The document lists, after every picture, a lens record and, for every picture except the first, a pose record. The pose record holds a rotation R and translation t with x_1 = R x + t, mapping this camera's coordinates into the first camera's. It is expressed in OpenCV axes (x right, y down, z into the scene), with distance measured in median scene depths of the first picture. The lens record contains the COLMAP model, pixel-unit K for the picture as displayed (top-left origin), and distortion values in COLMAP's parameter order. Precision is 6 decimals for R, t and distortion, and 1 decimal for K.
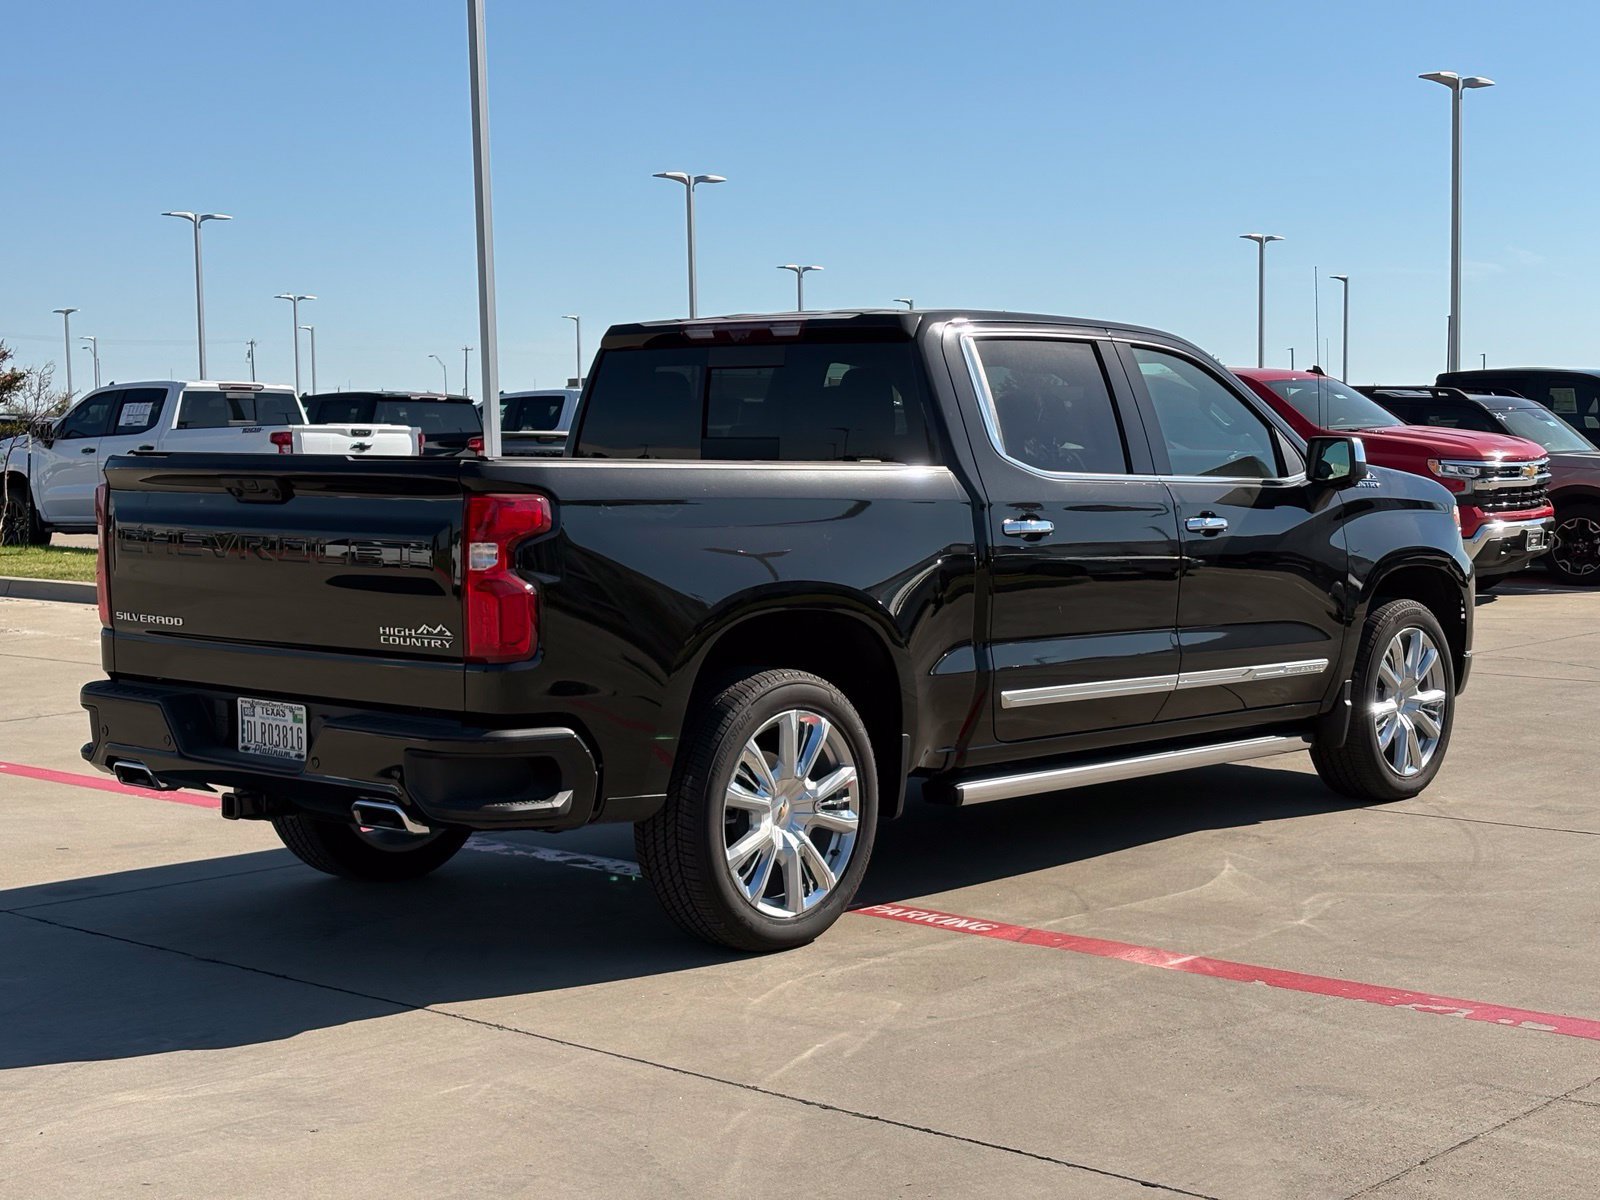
lens RADIAL K [[2421.3, 0, 791.1], [0, 2421.3, 598.5], [0, 0, 1]] dist [0.233780, -0.933723]
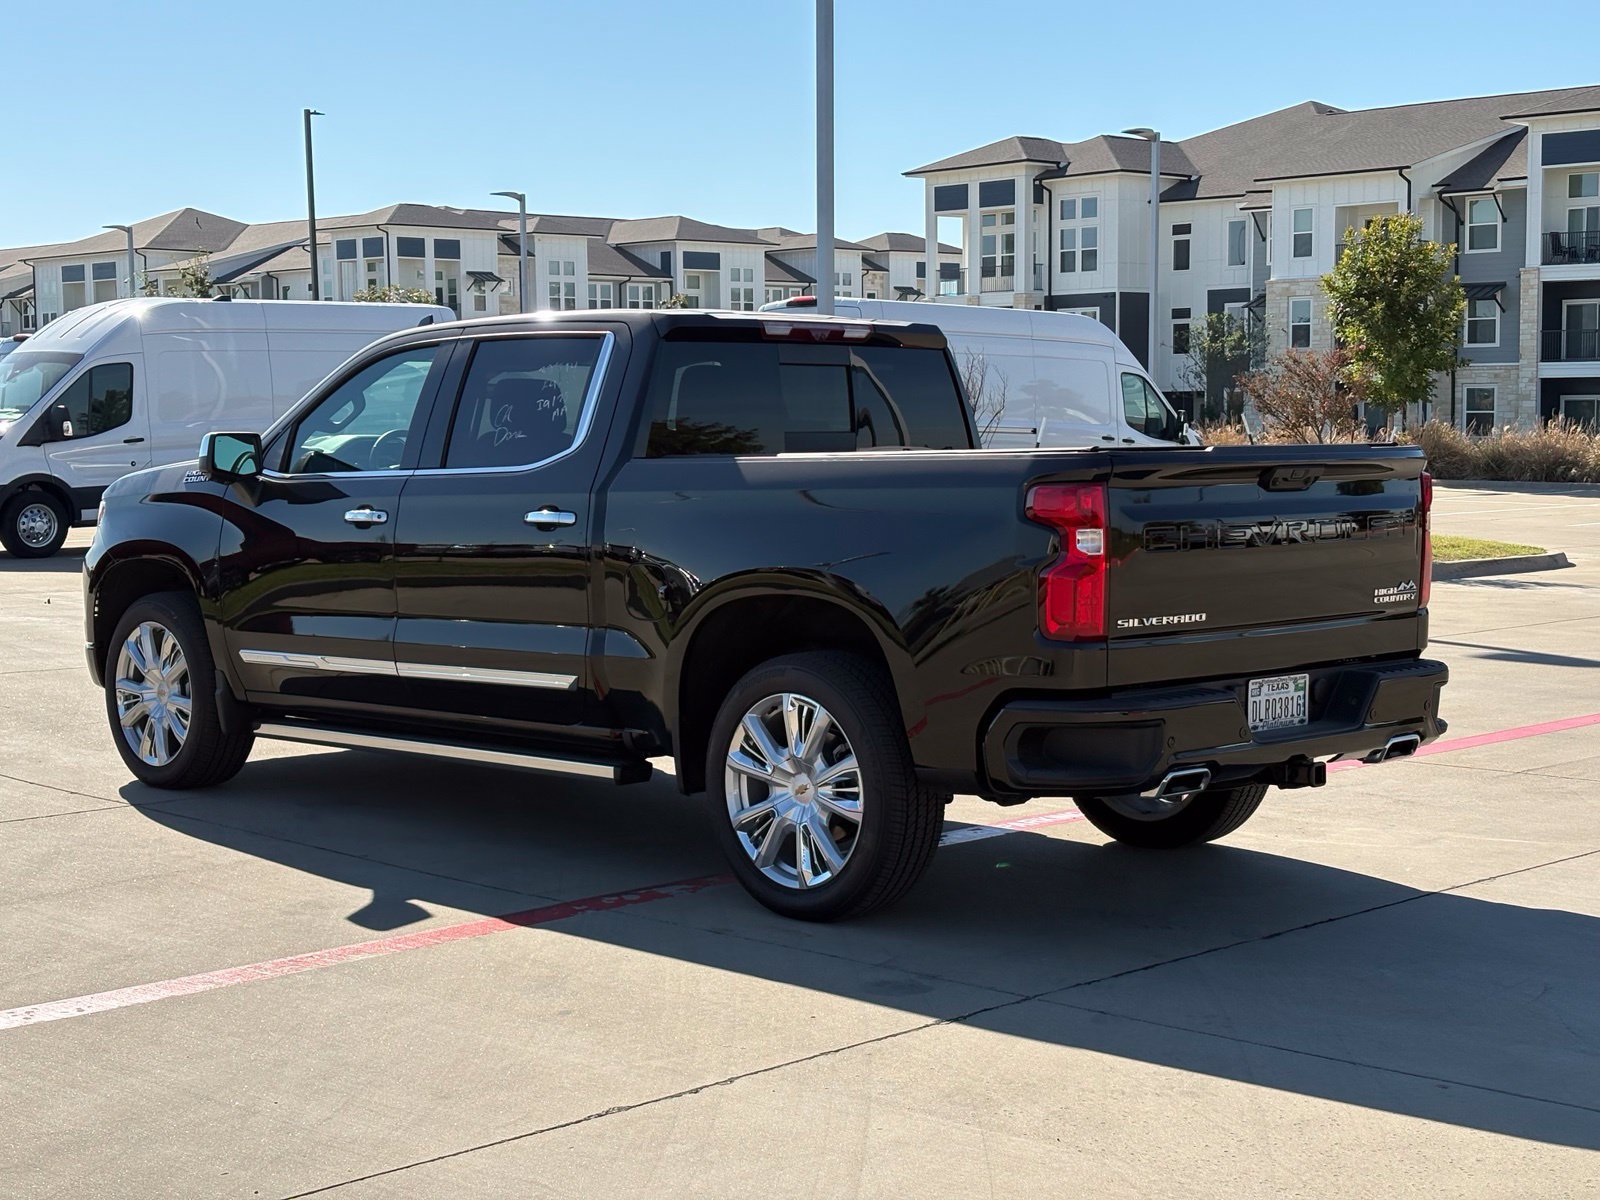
lens RADIAL K [[2421.3, 0, 791.1], [0, 2421.3, 598.5], [0, 0, 1]] dist [0.233780, -0.933723]
pose [[0.066172, -0.068900, 0.995427, -1.291859], [0.072619, 0.995300, 0.064064, -0.076035], [-0.995162, 0.068048, 0.070865, 1.139784]]
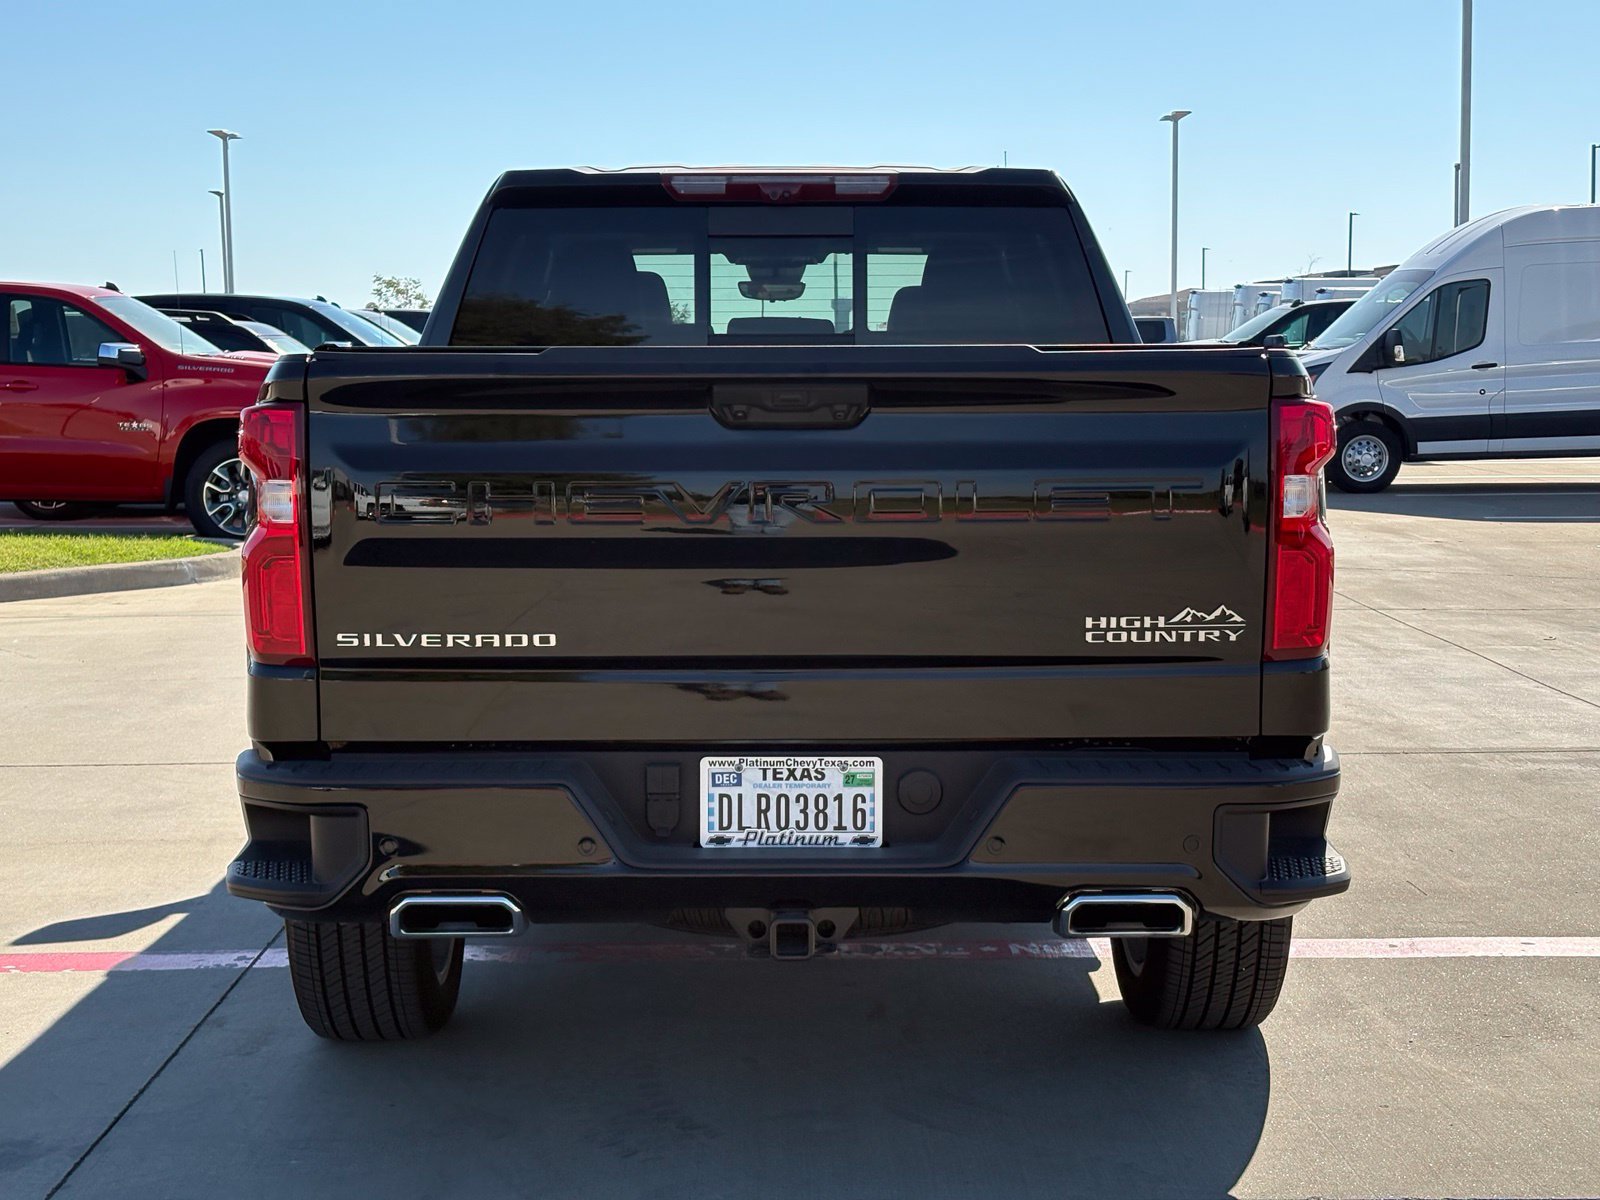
lens RADIAL K [[2421.3, 0, 791.1], [0, 2421.3, 598.5], [0, 0, 1]] dist [0.233780, -0.933723]
pose [[0.737428, -0.064811, 0.672309, -0.615951], [0.049072, 0.997896, 0.042372, -0.022409], [-0.673641, 0.001745, 0.739057, 0.560105]]
